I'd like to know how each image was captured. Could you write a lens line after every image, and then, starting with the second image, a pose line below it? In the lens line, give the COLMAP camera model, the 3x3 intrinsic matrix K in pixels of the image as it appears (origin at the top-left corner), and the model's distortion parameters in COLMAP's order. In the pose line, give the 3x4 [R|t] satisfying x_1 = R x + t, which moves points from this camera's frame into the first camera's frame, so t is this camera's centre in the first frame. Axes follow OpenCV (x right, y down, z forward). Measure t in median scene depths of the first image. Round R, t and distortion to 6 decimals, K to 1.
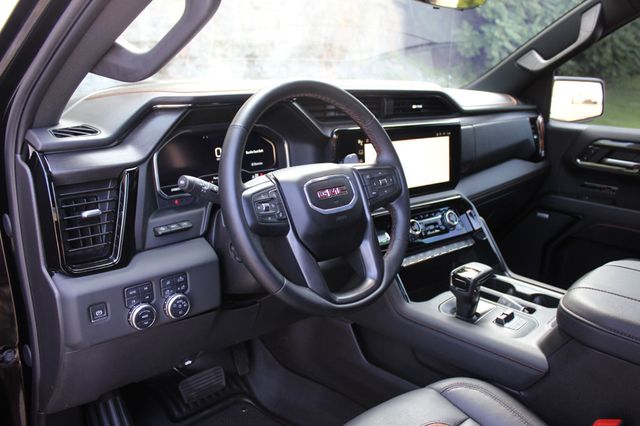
lens RADIAL K [[529.3, 0, 323.9], [0, 529.3, 214.7], [0, 0, 1]] dist [-0.162702, 0.133533]
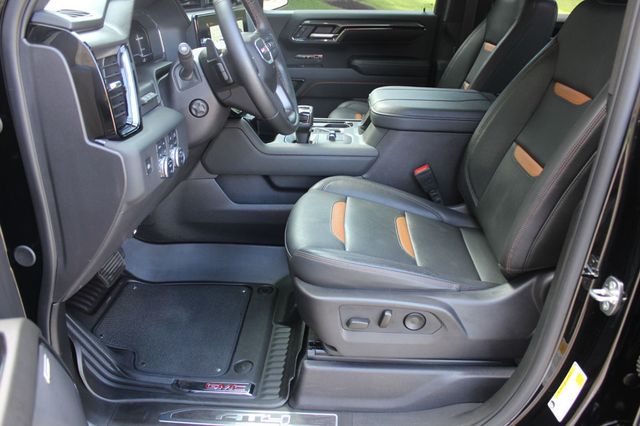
lens RADIAL K [[529.3, 0, 323.9], [0, 529.3, 214.7], [0, 0, 1]] dist [-0.162702, 0.133533]
pose [[0.716466, -0.284422, 0.637009, -0.652920], [0.182895, 0.957757, 0.221926, 0.072144], [-0.673220, -0.042497, 0.738220, -0.098374]]
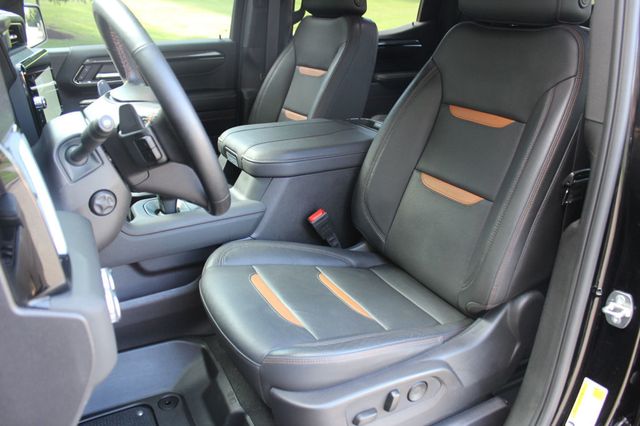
lens RADIAL K [[529.3, 0, 323.9], [0, 529.3, 214.7], [0, 0, 1]] dist [-0.162702, 0.133533]
pose [[0.250973, -0.366706, 0.895845, -0.668736], [0.259595, 0.917063, 0.302665, -0.058858], [-0.932536, 0.156596, 0.325353, 0.315752]]
